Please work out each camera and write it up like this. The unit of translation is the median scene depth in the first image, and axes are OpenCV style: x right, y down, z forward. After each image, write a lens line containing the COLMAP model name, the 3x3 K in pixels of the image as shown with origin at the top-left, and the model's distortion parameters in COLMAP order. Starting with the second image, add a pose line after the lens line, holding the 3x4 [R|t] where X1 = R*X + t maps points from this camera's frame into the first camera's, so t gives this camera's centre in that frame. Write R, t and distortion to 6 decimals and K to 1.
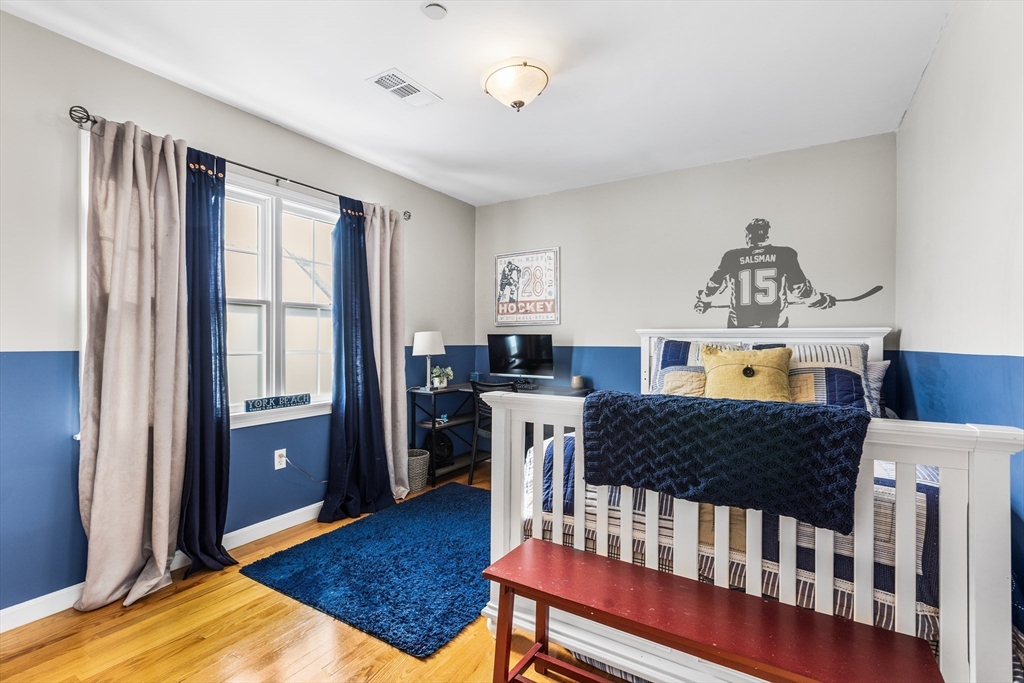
lens RADIAL K [[464.4, 0, 503.9], [0, 464.4, 344.9], [0, 0, 1]] dist [0.003875, -0.002520]
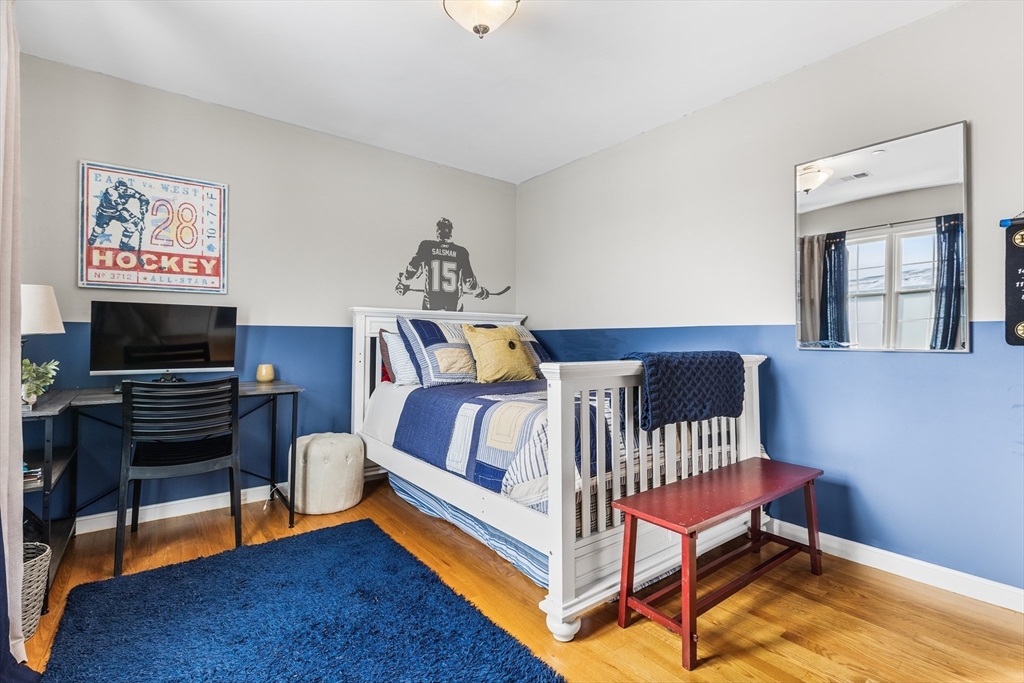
lens RADIAL K [[464.4, 0, 505.4], [0, 464.4, 332.8], [0, 0, 1]] dist [0.003875, -0.002520]
pose [[0.349973, 0.008536, 0.936721, -0.468163], [0.005425, 0.999923, -0.011139, 0.029498], [-0.936744, 0.008980, 0.349900, 0.423980]]
